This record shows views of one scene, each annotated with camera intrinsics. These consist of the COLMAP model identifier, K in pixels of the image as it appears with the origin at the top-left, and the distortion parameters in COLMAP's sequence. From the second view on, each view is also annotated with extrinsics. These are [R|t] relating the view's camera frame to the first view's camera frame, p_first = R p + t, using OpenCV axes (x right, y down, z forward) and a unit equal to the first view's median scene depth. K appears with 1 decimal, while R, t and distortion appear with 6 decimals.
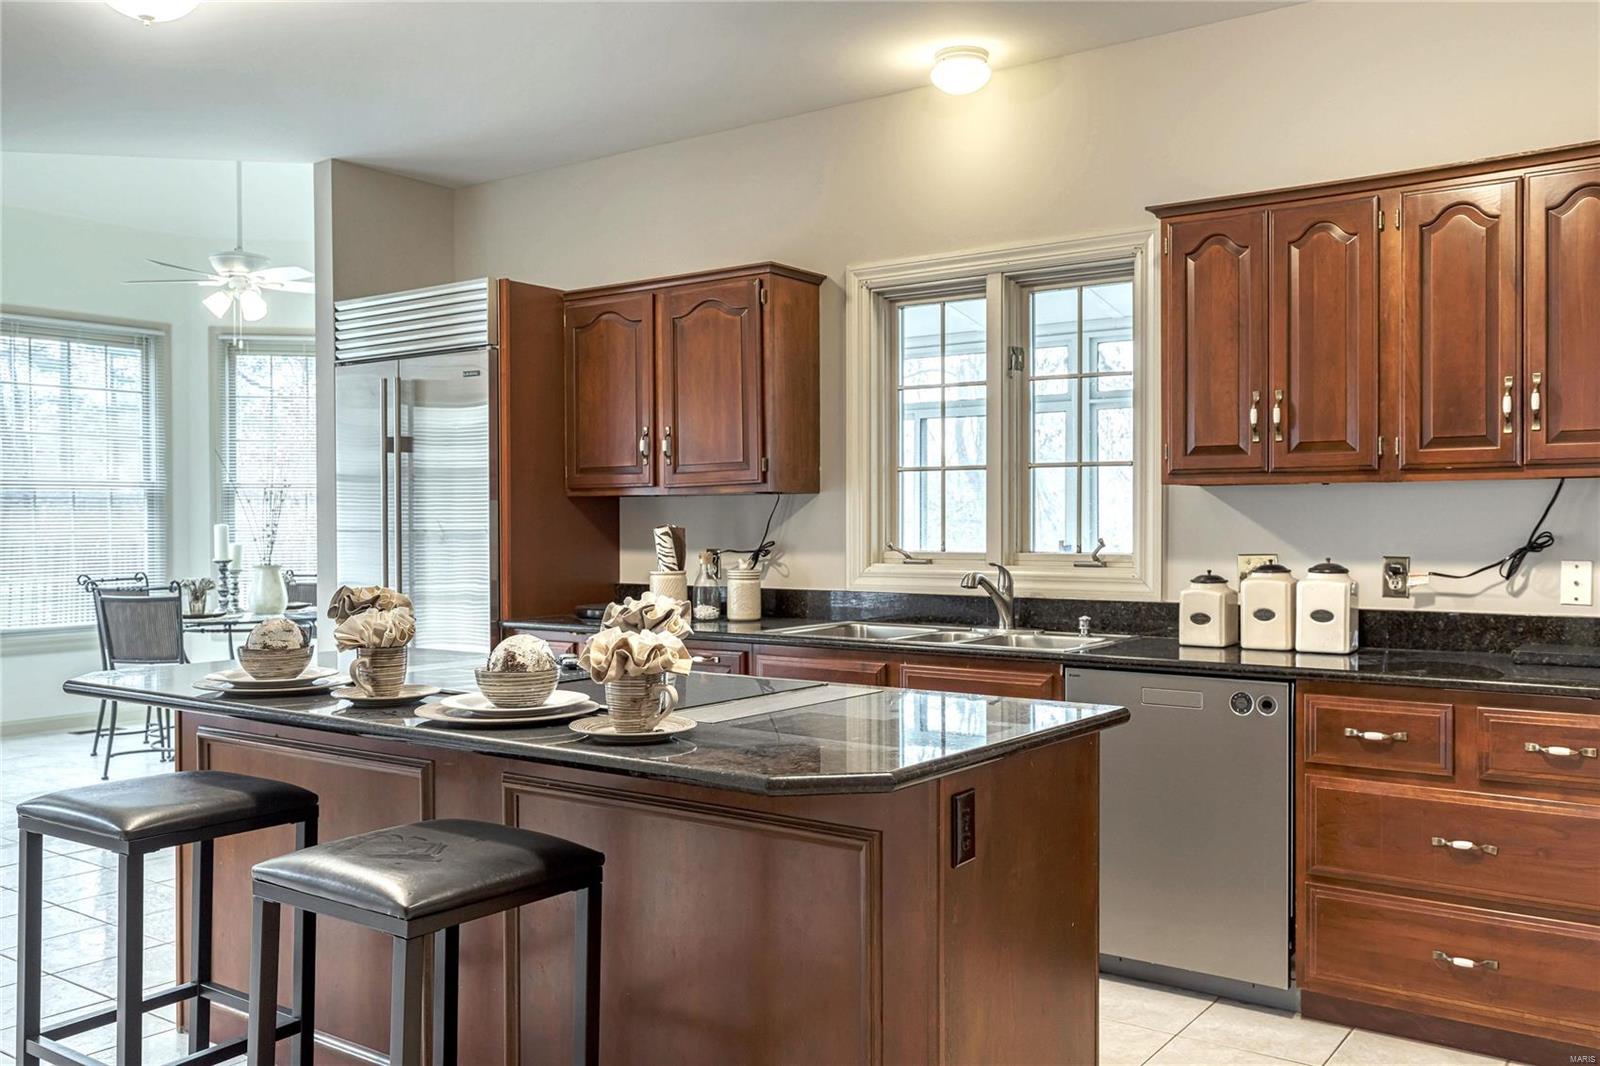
lens RADIAL K [[1347.8, 0, 807.6], [0, 1347.8, 535.2], [0, 0, 1]] dist [0.012294, 0.008203]
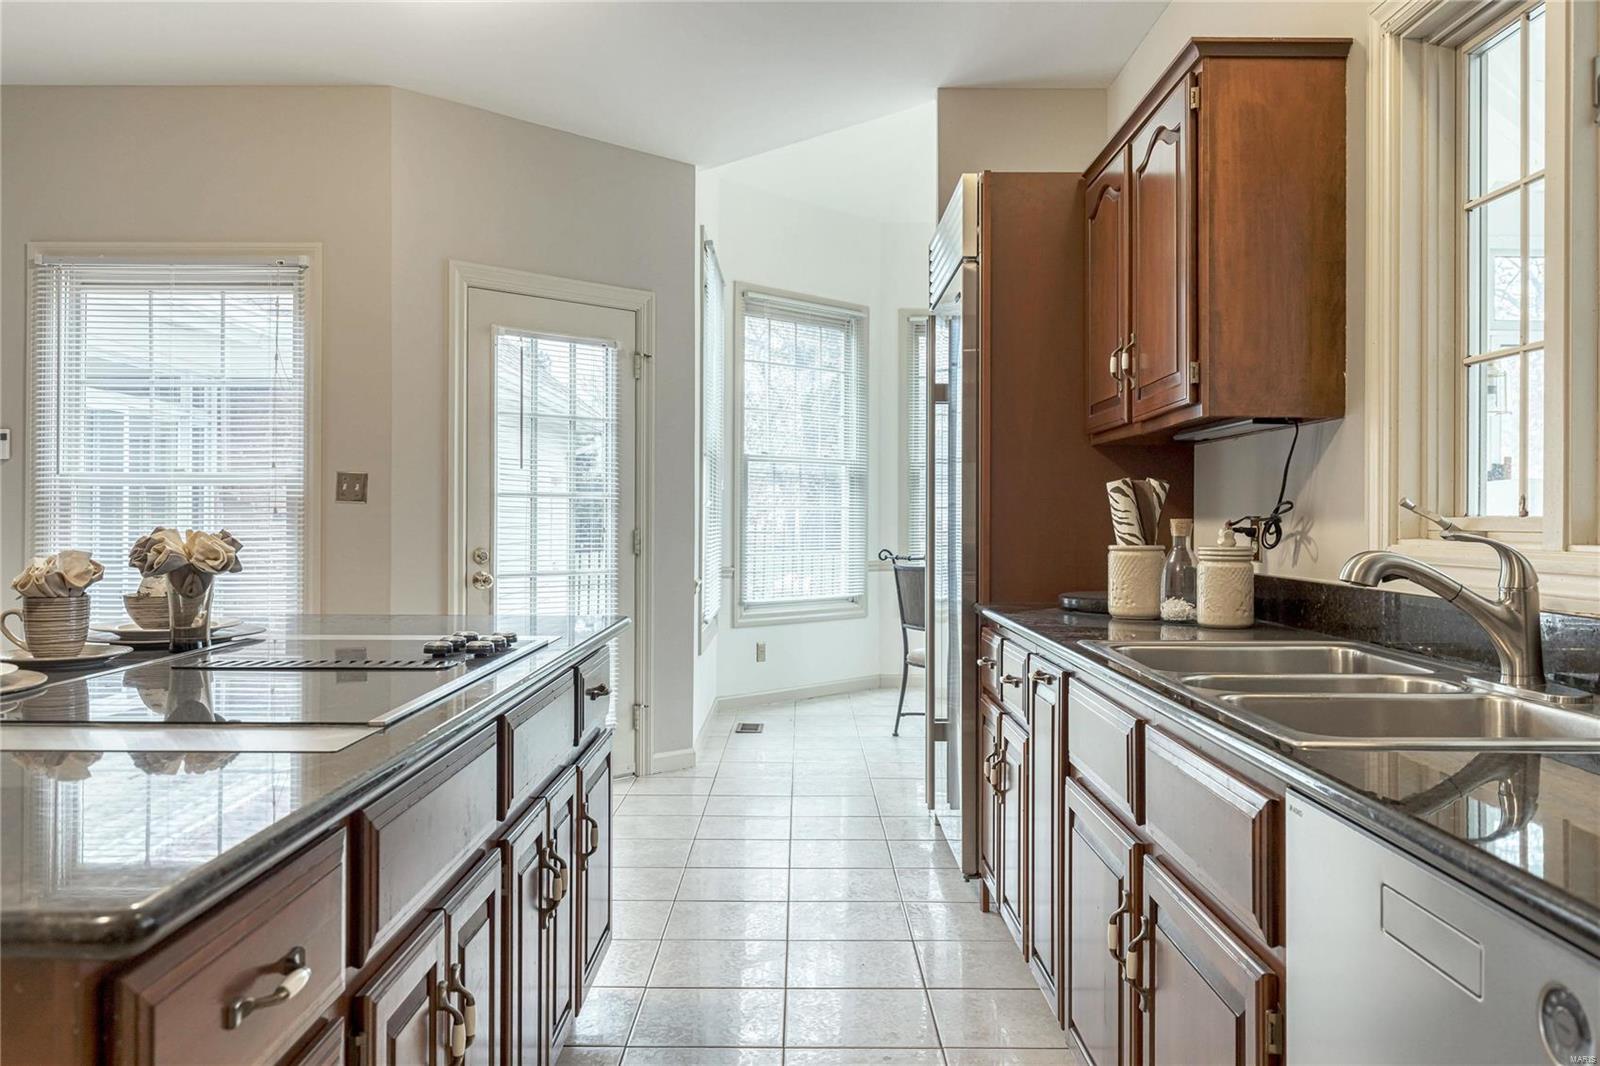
lens RADIAL K [[1213.3, 0, 801.4], [0, 1213.3, 520.6], [0, 0, 1]] dist [-0.004077, 0.000637]
pose [[0.586033, 0.004454, -0.810275, 0.332738], [-0.011583, 0.999929, -0.002881, 0.019746], [0.810204, 0.011074, 0.586043, 0.568995]]
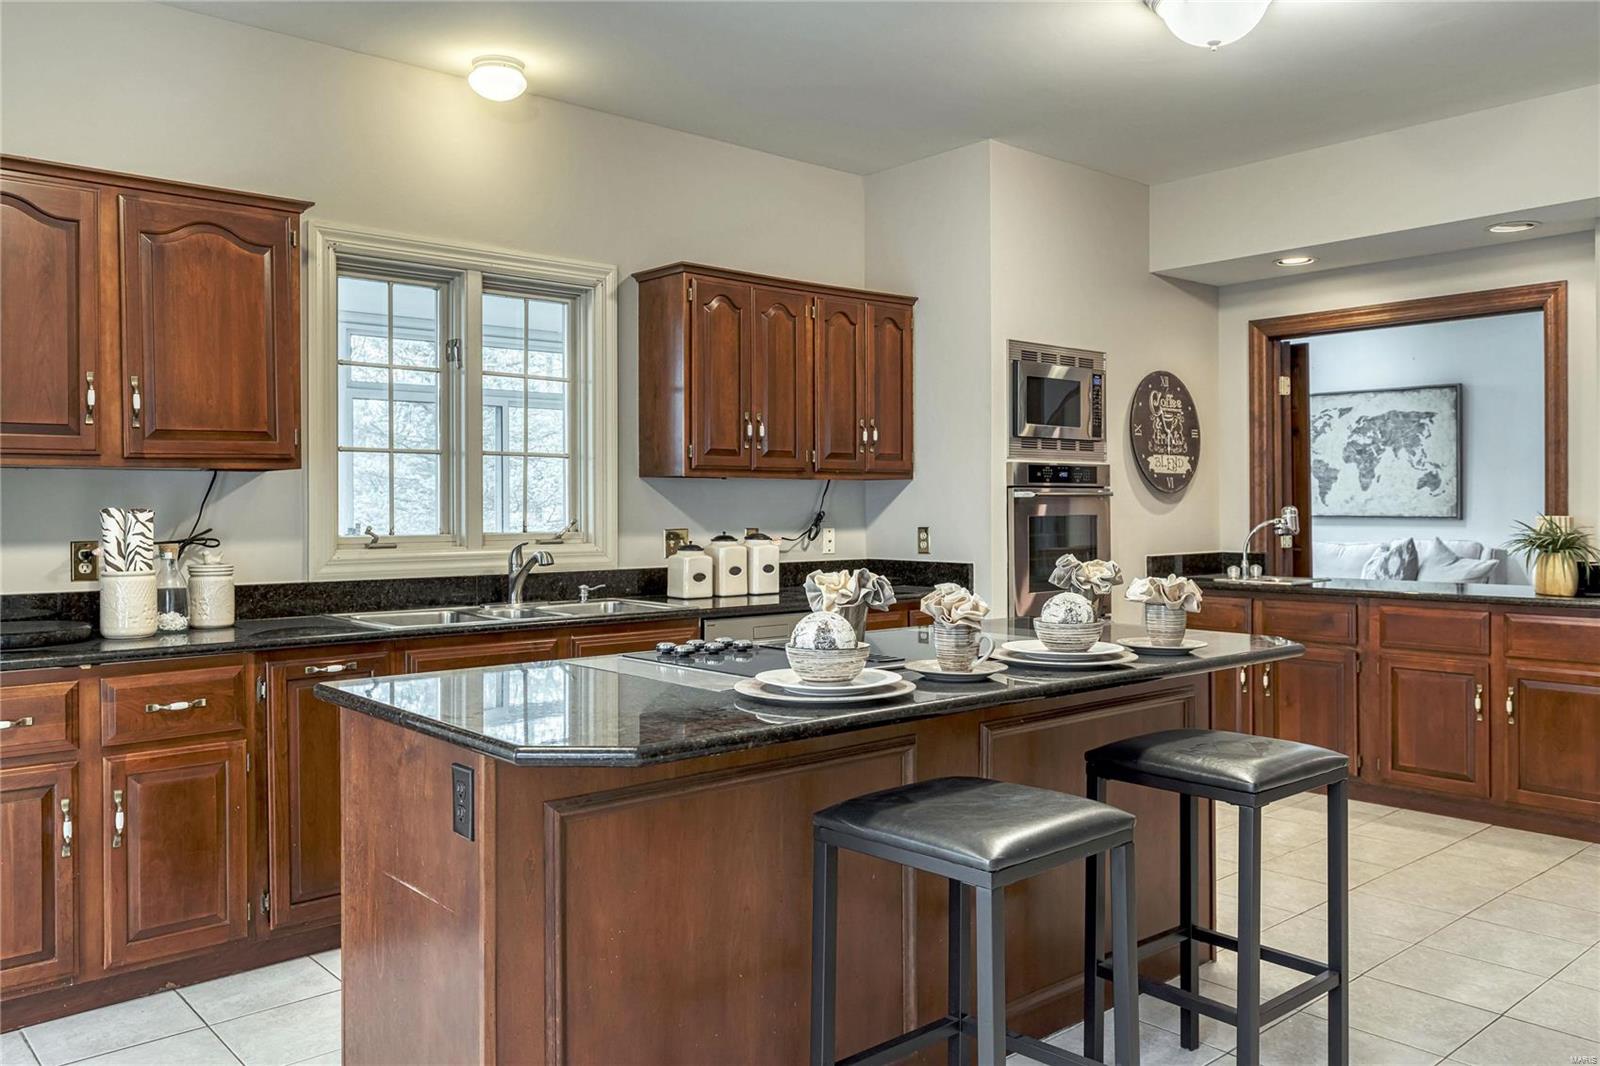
lens RADIAL K [[1213.3, 0, 803.7], [0, 1213.3, 521.3], [0, 0, 1]] dist [-0.004077, 0.000637]
pose [[0.229718, -0.011030, 0.973195, -0.754473], [0.011254, 0.999899, 0.008677, -0.002727], [-0.973192, 0.008959, 0.229819, 0.548571]]
